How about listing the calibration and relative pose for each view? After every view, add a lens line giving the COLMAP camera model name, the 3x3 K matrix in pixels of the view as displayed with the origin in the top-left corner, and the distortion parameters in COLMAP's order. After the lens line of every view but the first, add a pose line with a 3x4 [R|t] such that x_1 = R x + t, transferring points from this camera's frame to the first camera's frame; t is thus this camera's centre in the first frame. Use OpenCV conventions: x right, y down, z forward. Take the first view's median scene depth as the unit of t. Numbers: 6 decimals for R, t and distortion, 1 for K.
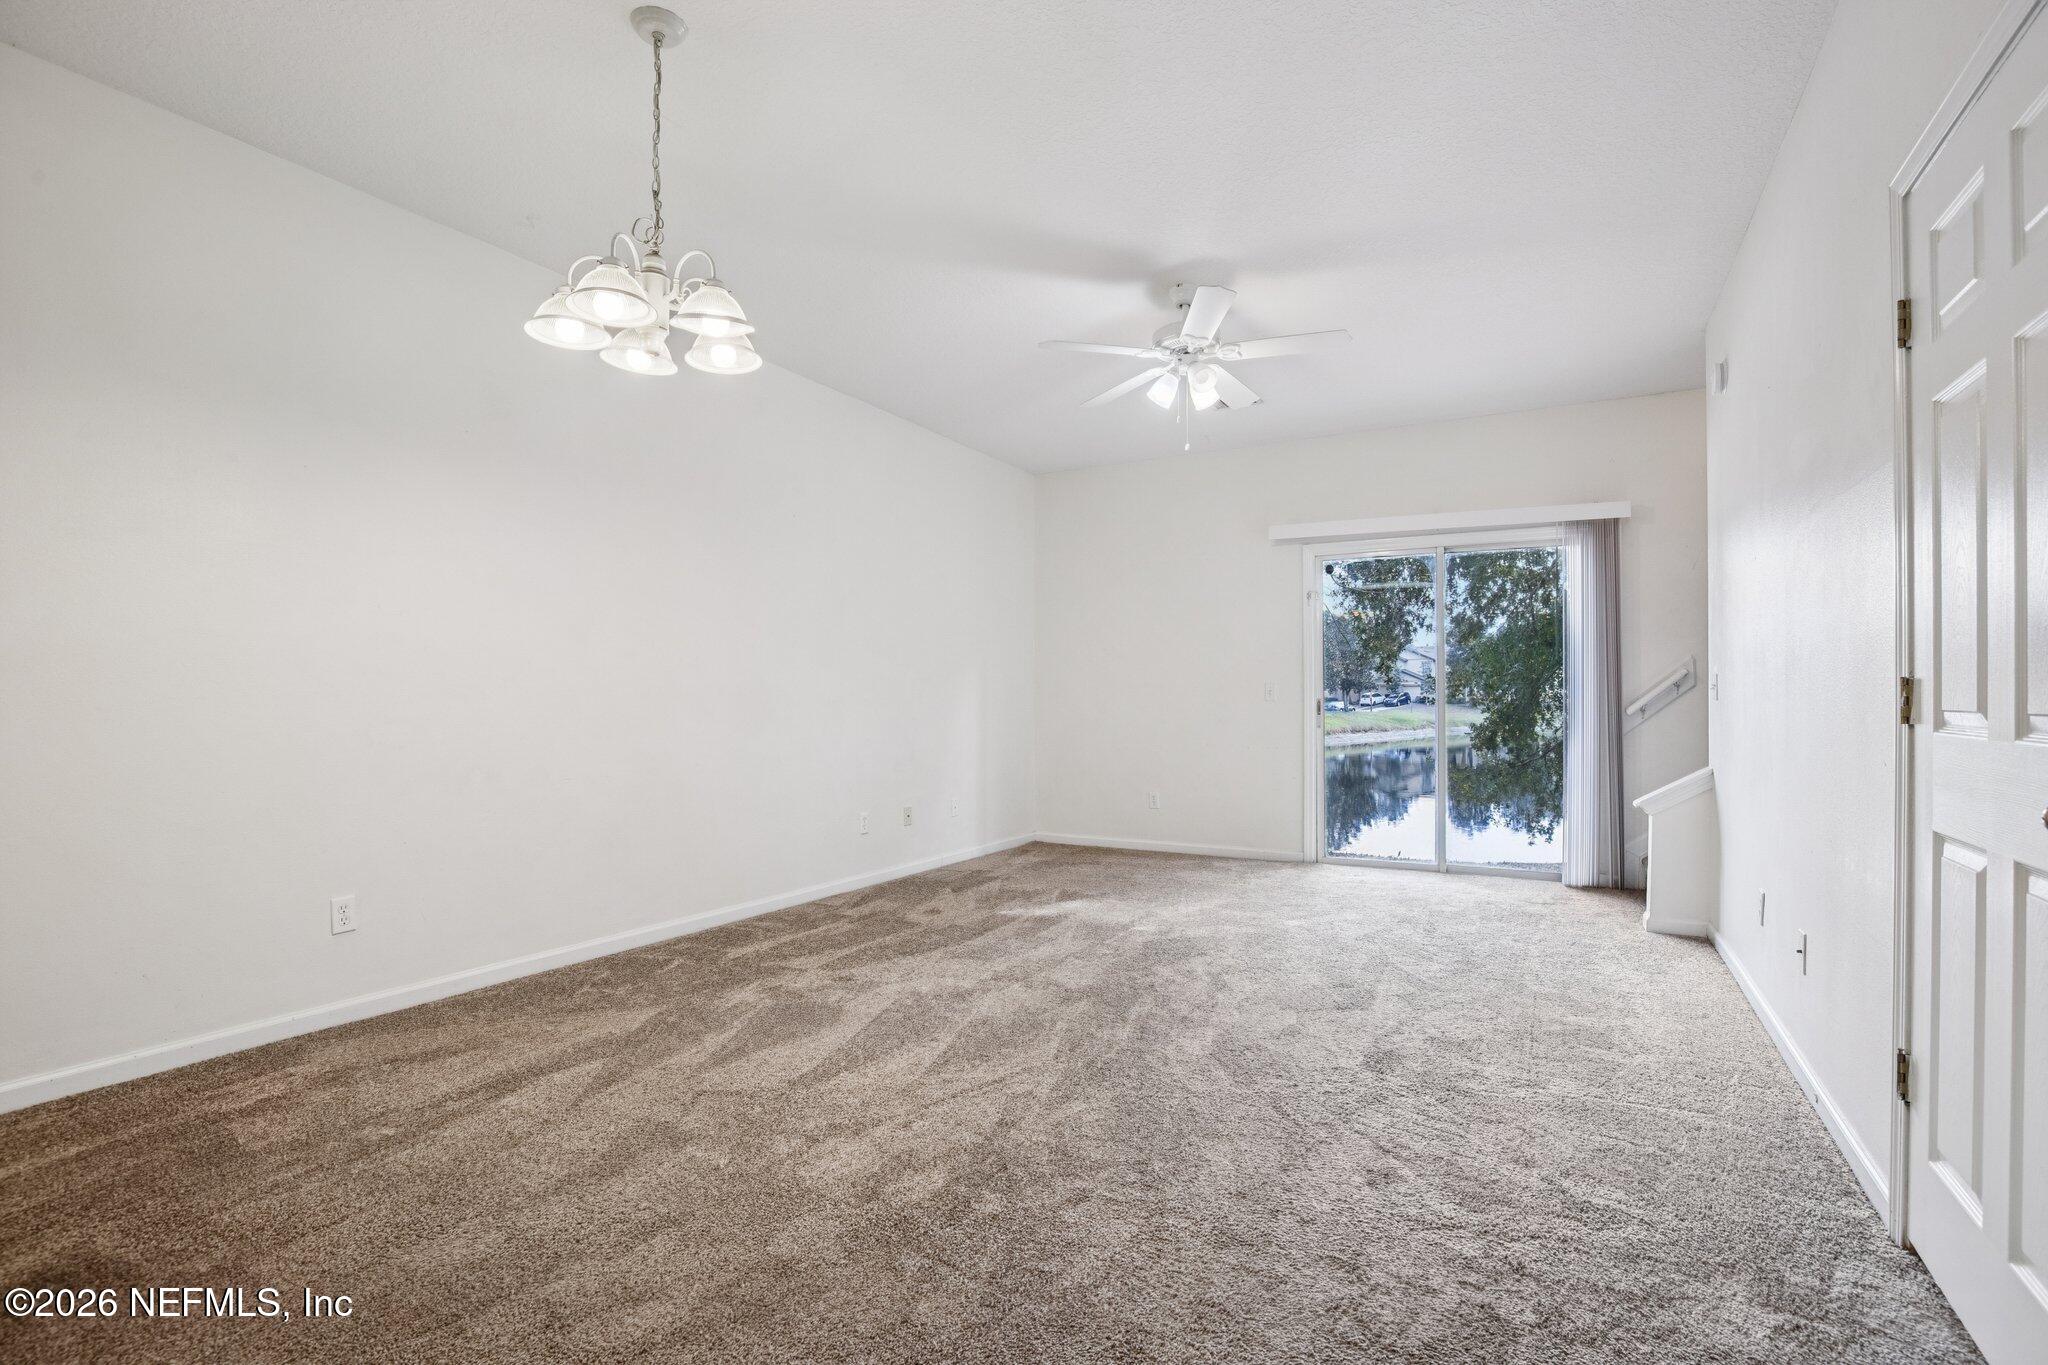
lens RADIAL K [[947.8, 0, 1038.2], [0, 947.8, 685.7], [0, 0, 1]] dist [-0.030767, 0.003803]
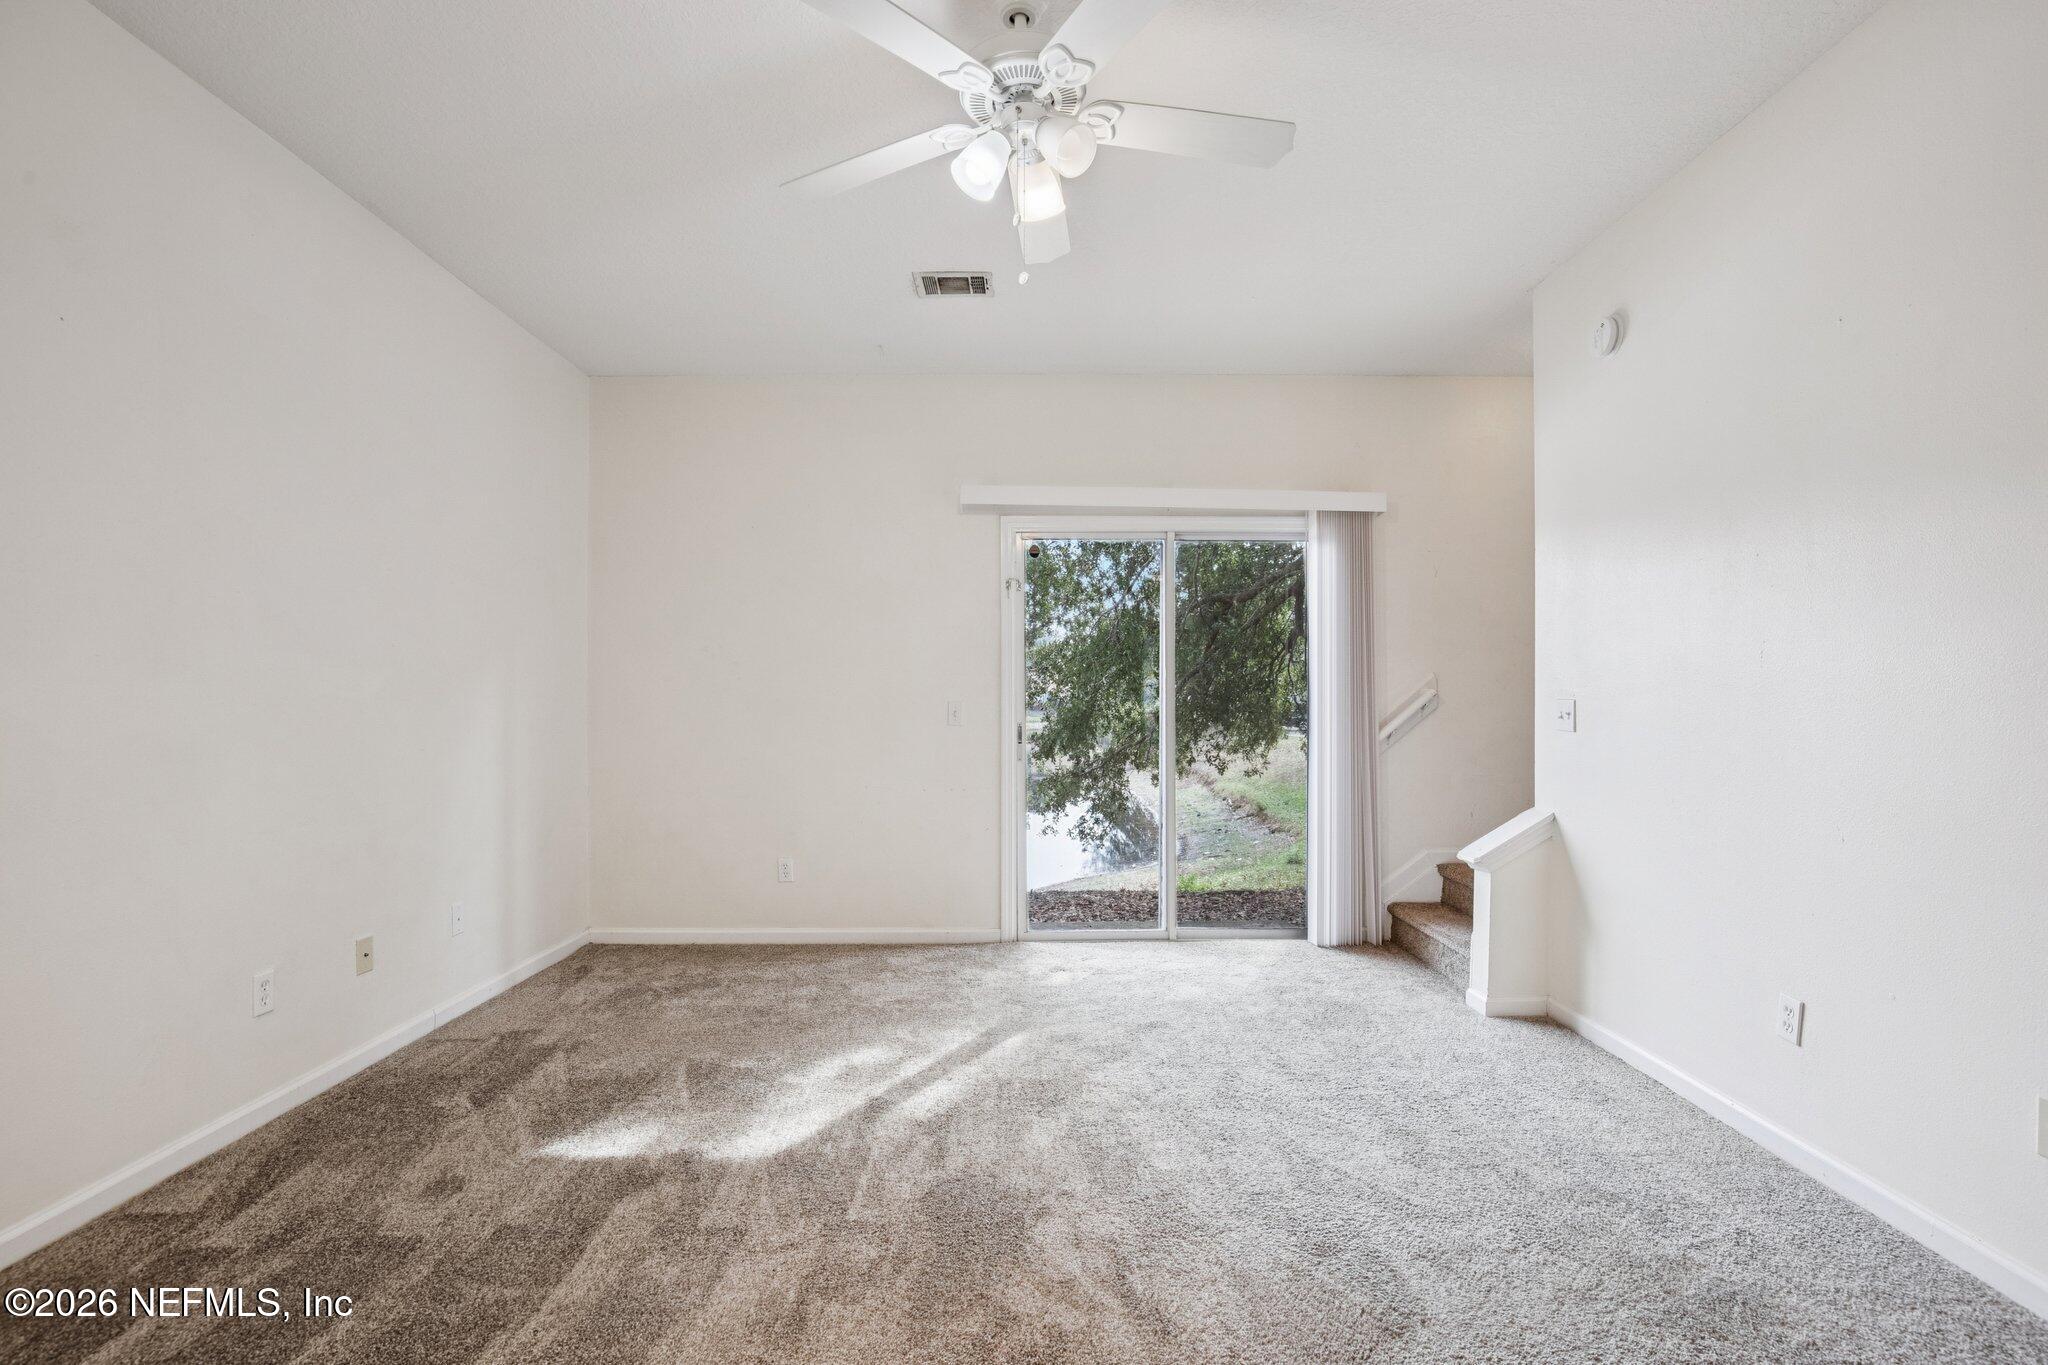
lens RADIAL K [[947.8, 0, 1032.6], [0, 947.8, 694.8], [0, 0, 1]] dist [-0.030767, 0.003803]
pose [[0.870603, 0.002188, 0.491982, -0.089924], [-0.006680, 0.999951, 0.007374, -0.018734], [-0.491941, -0.009706, 0.870574, 0.475143]]
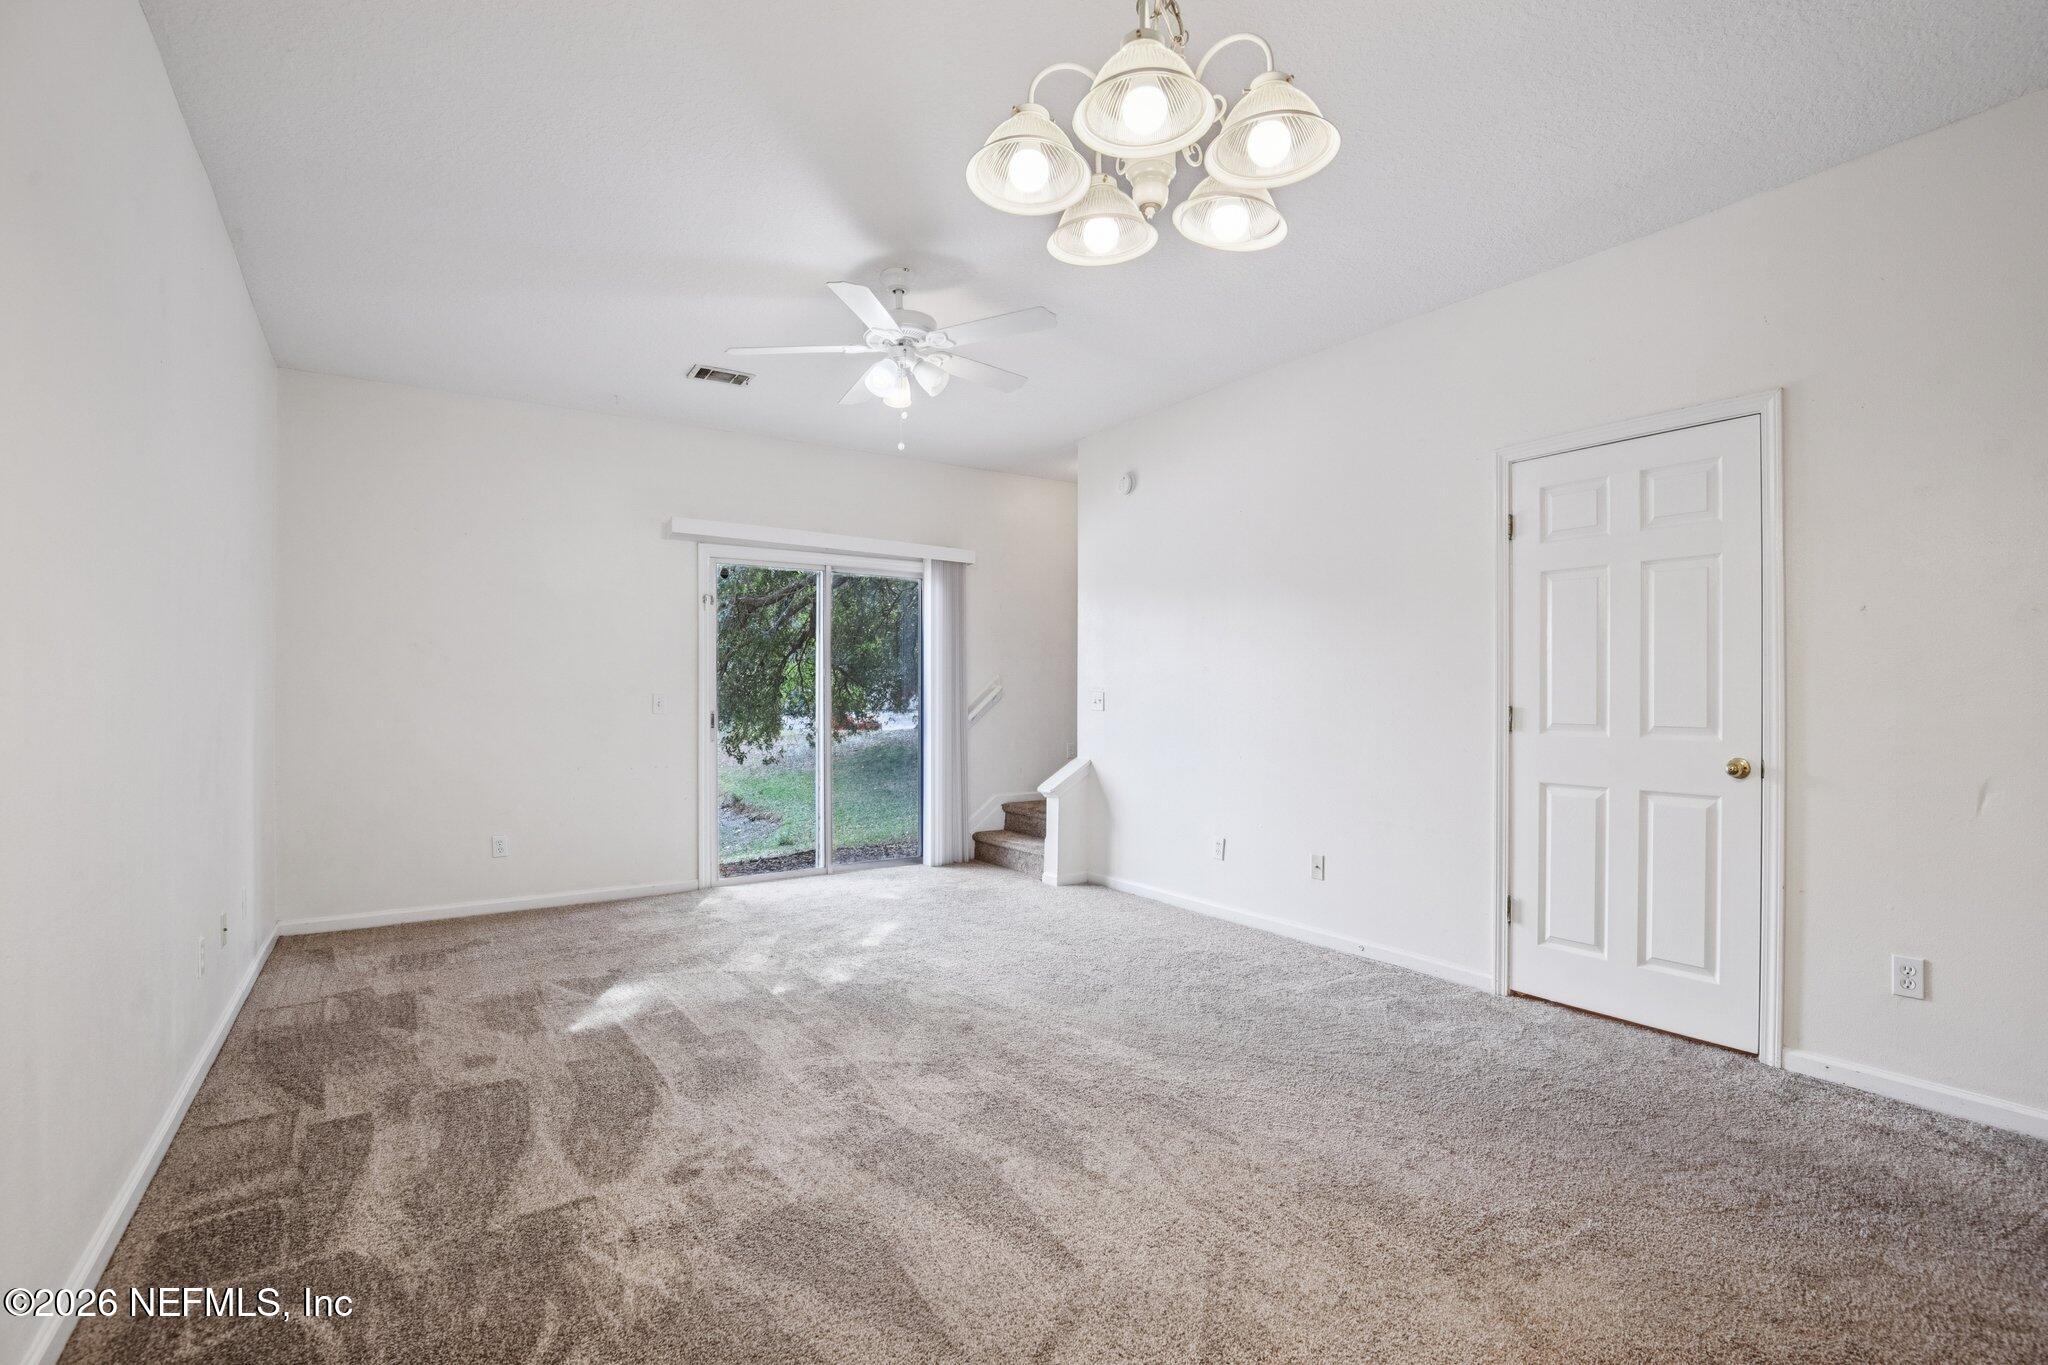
lens RADIAL K [[947.8, 0, 1036.7], [0, 947.8, 690.8], [0, 0, 1]] dist [-0.030767, 0.003803]
pose [[0.450054, 0.003202, 0.892995, -0.542287], [-0.010727, 0.999941, 0.001821, -0.015015], [-0.892937, -0.010399, 0.450062, 0.415949]]
